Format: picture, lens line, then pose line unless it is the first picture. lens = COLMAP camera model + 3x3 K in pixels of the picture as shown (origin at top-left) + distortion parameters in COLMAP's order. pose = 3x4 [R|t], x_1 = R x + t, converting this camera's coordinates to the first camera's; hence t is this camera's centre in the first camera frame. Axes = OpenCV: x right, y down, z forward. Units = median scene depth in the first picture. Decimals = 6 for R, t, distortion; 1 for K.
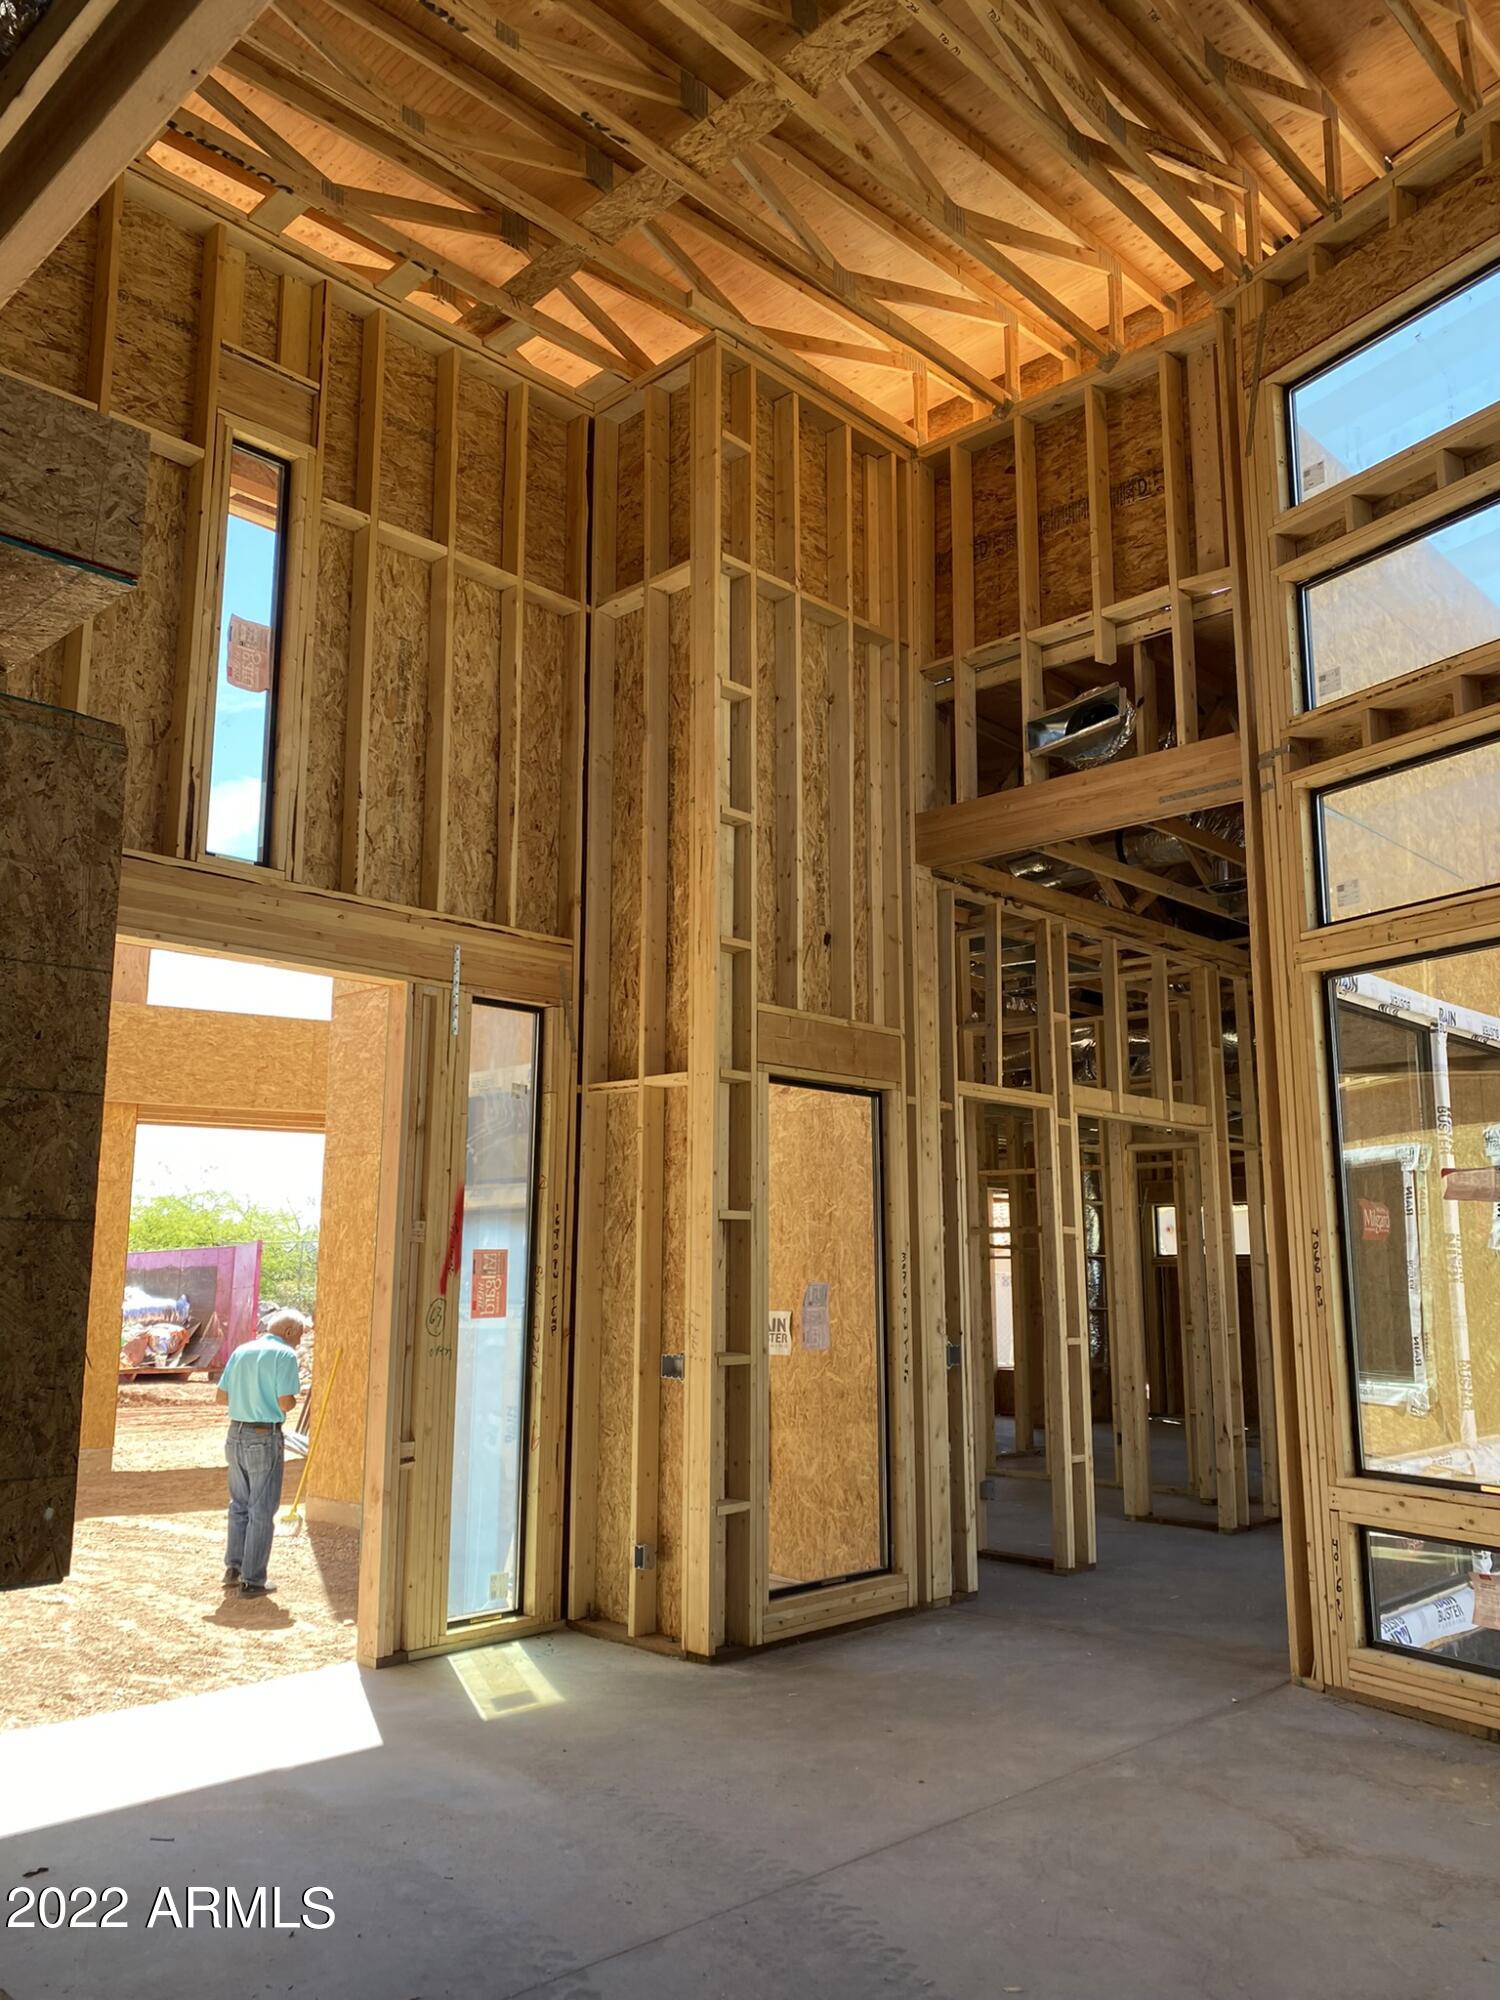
lens RADIAL K [[1522.6, 0, 746.0], [0, 1522.6, 989.2], [0, 0, 1]] dist [0.031666, -0.035626]
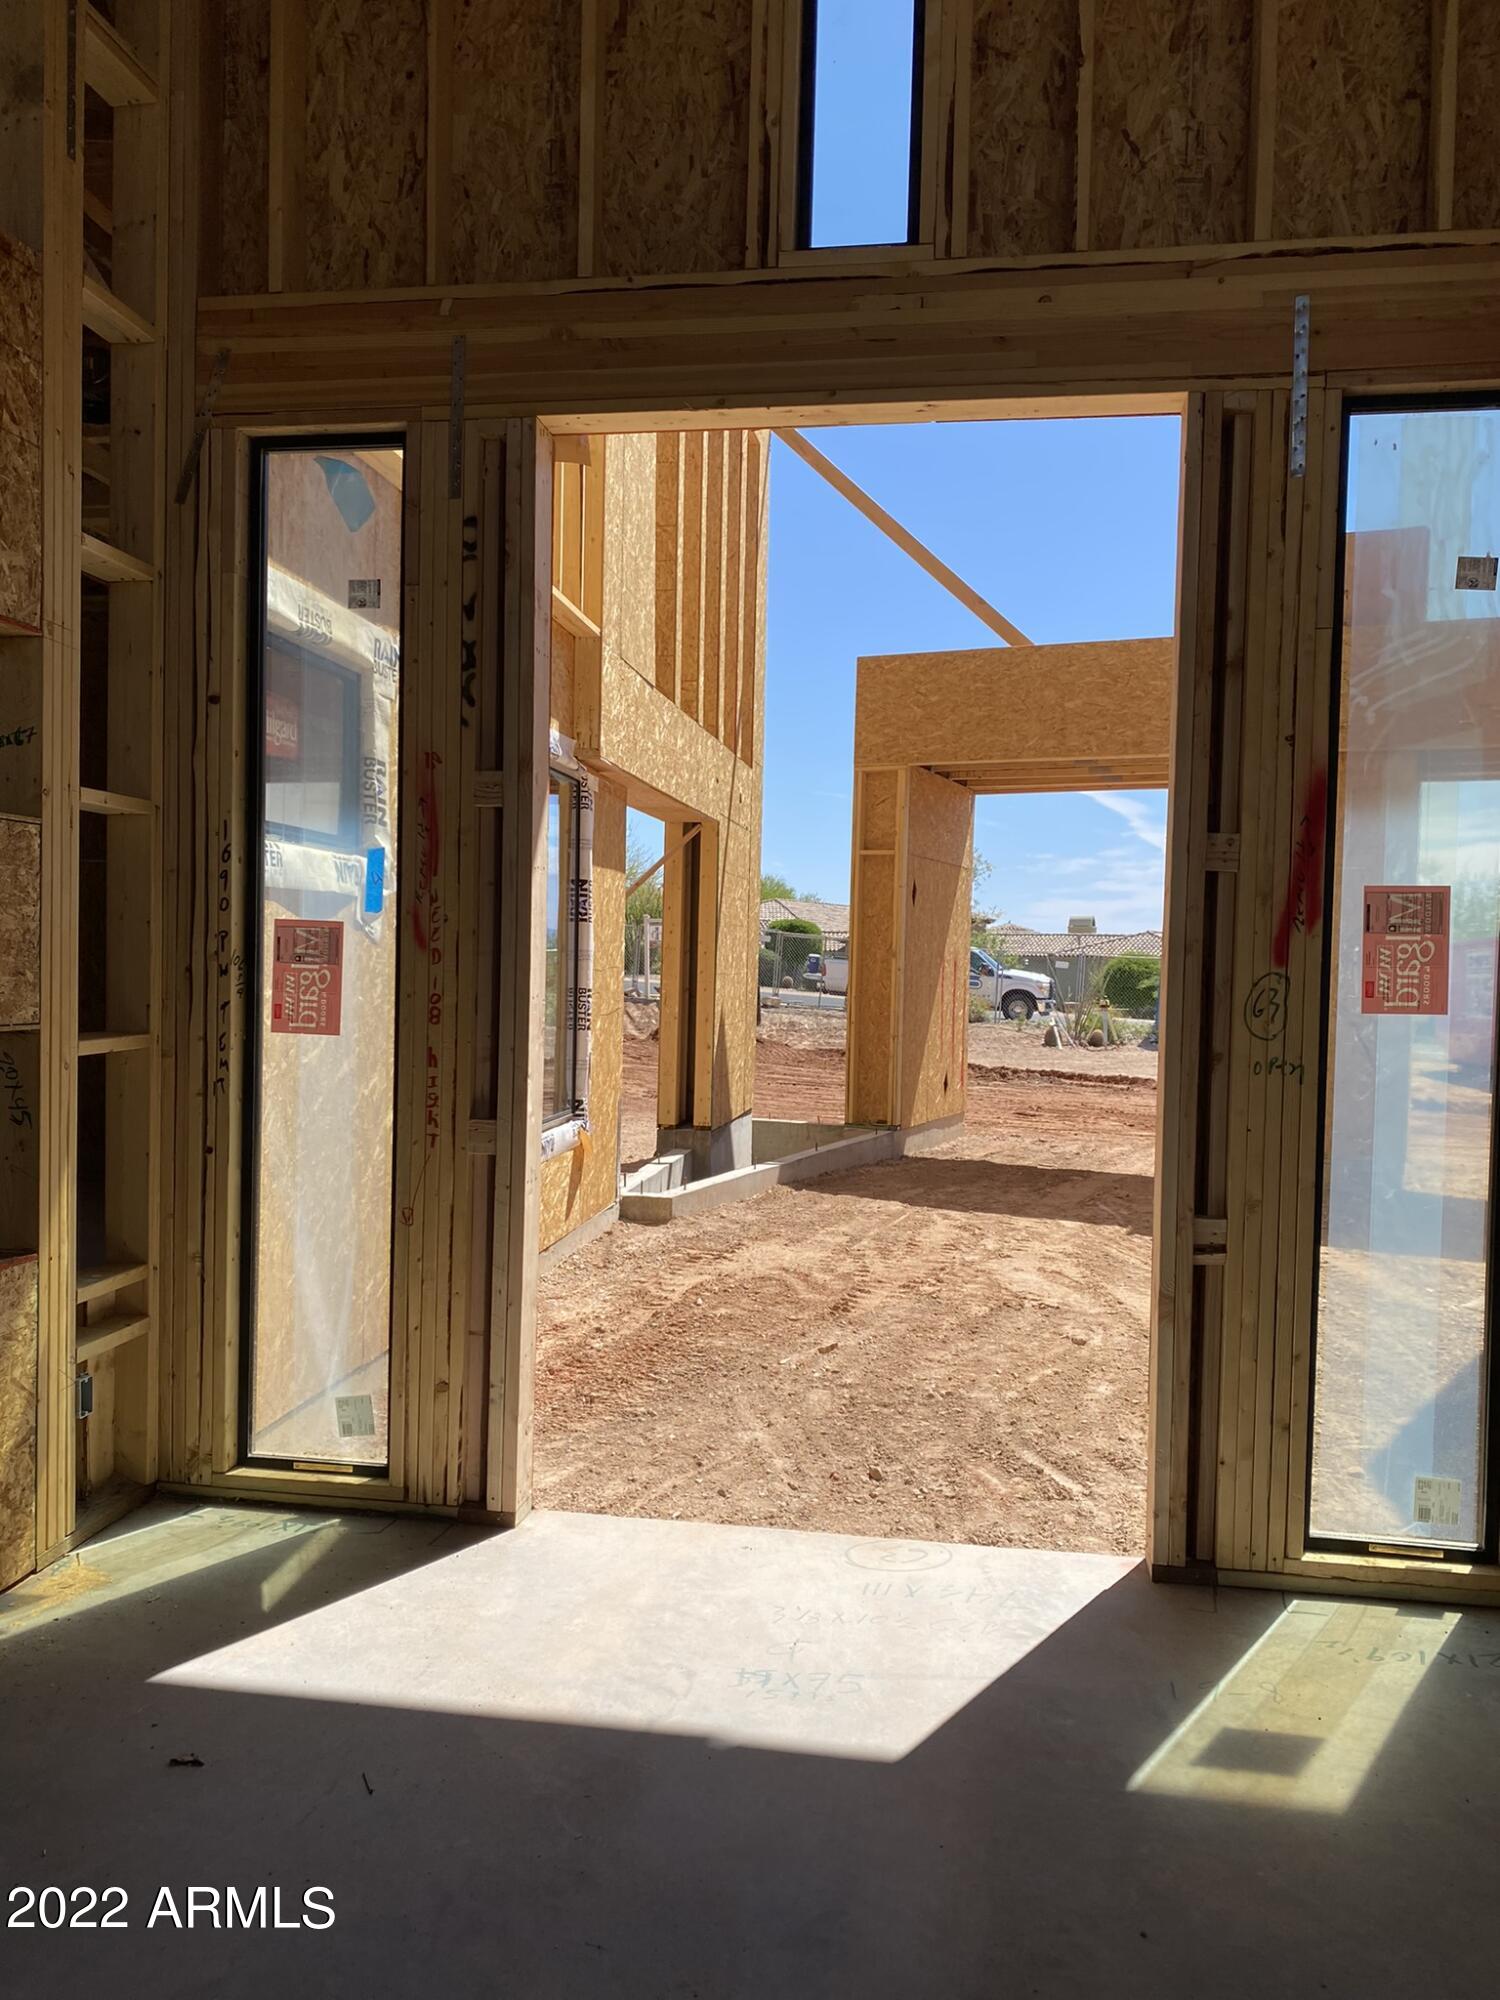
lens RADIAL K [[1522.6, 0, 752.7], [0, 1522.6, 995.1], [0, 0, 1]] dist [0.031666, -0.035626]
pose [[0.571891, 0.027471, -0.819870, 0.132280], [0.134359, 0.982806, 0.126651, 0.110621], [0.809252, -0.182588, 0.558367, 0.516640]]
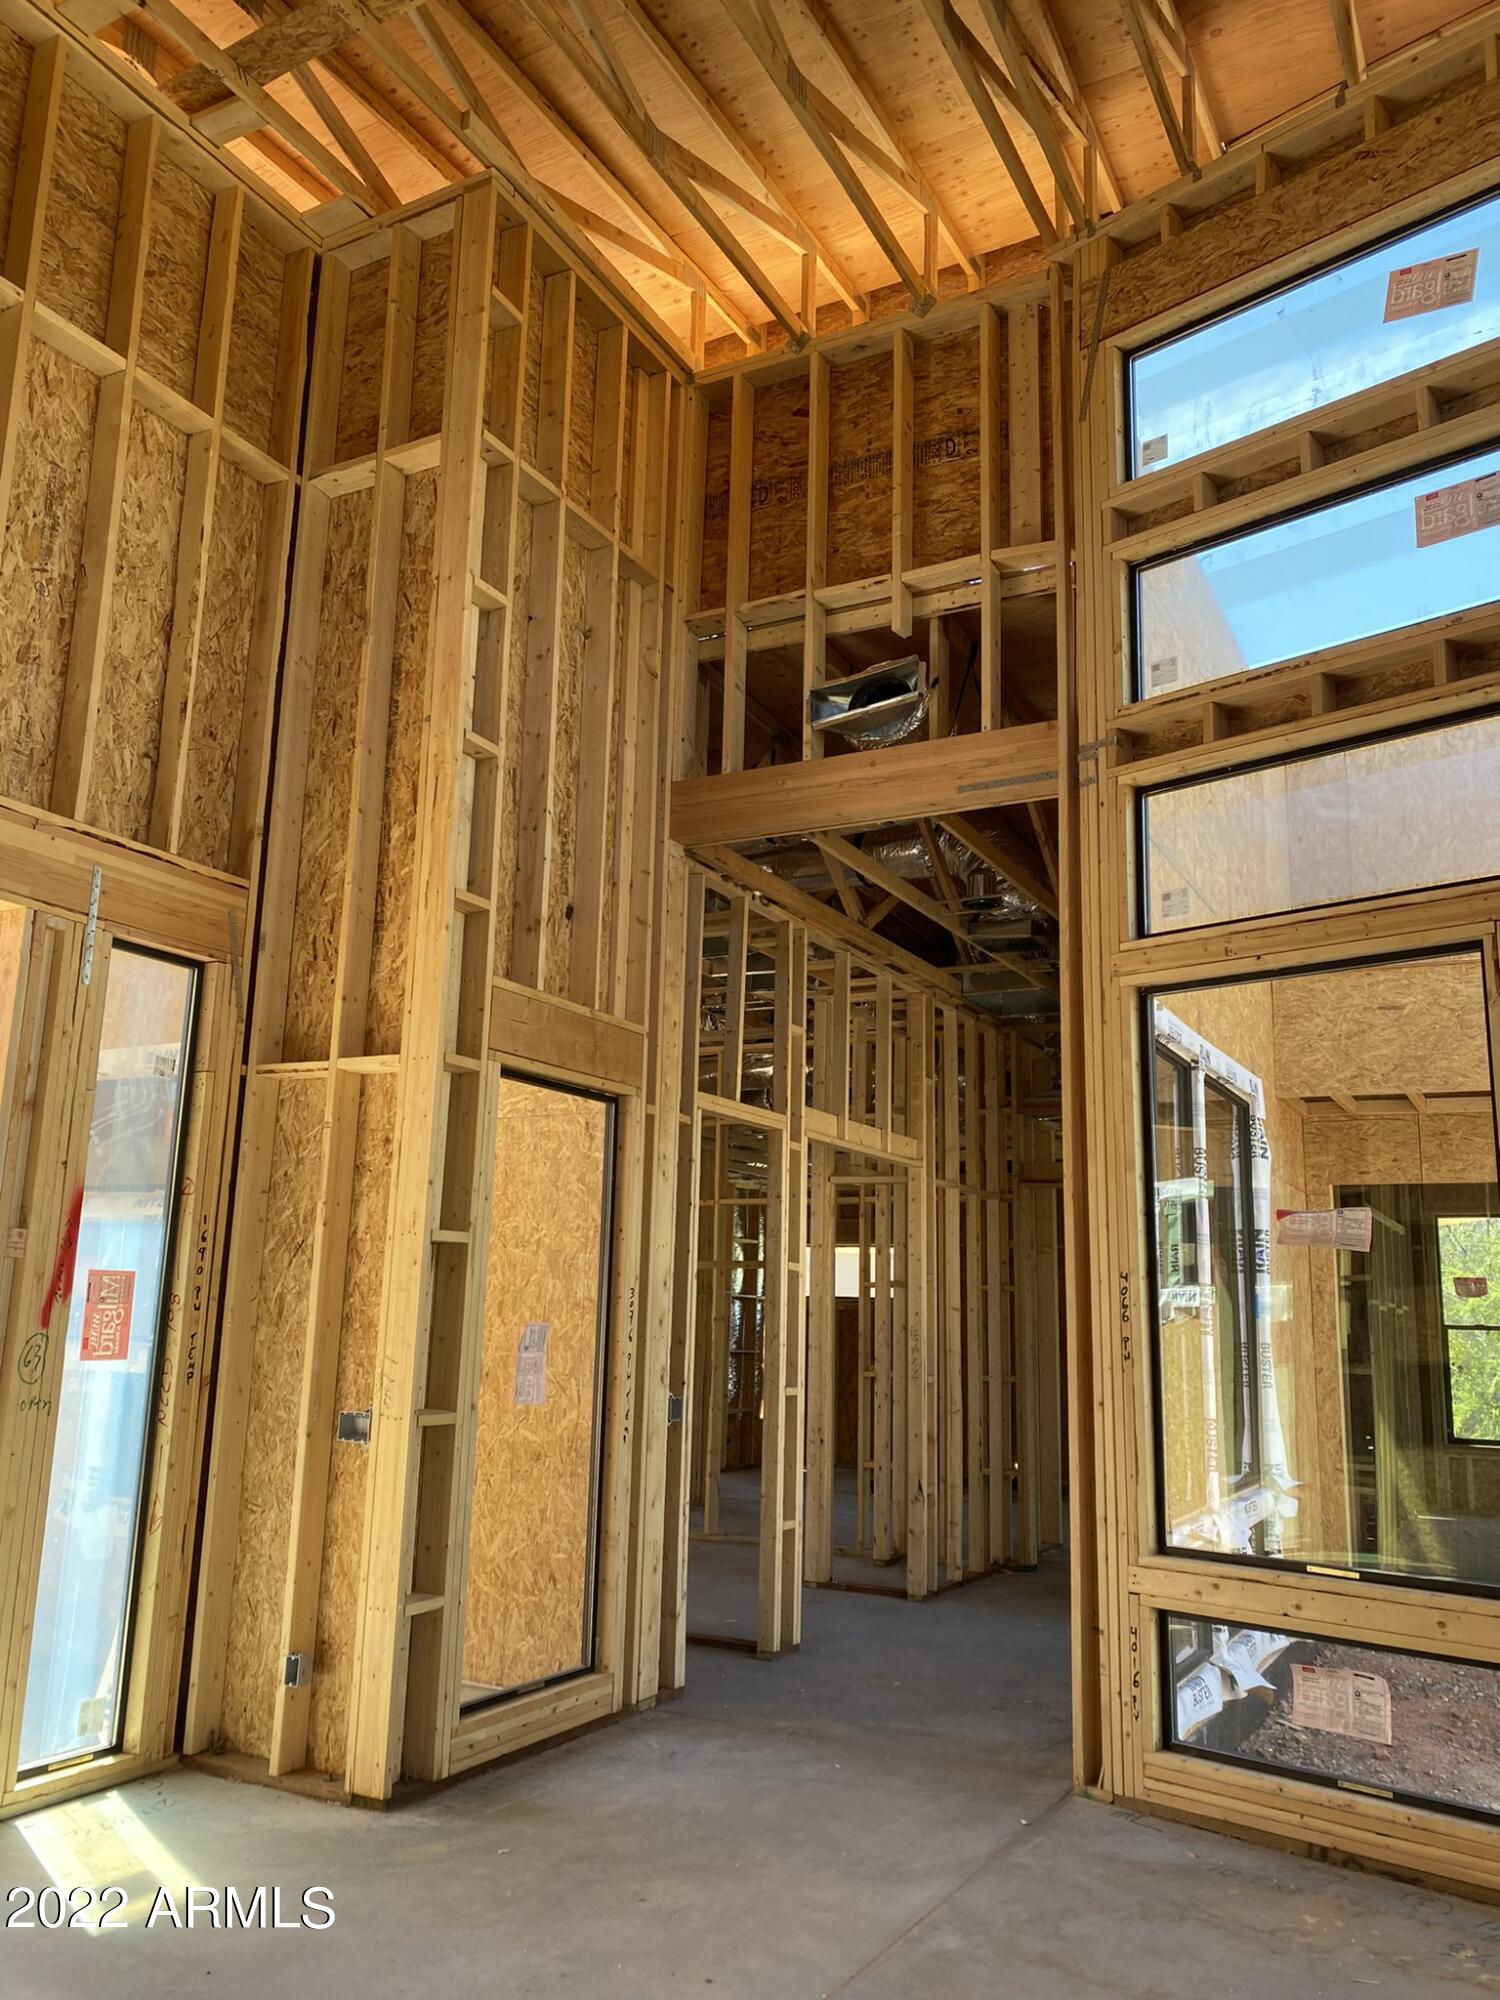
lens RADIAL K [[1522.6, 0, 760.9], [0, 1522.6, 999.1], [0, 0, 1]] dist [0.031666, -0.035626]
pose [[0.960382, 0.077751, 0.267623, -0.071407], [-0.073012, 0.996948, -0.027632, 0.033133], [-0.268954, 0.006998, 0.963128, 0.173944]]
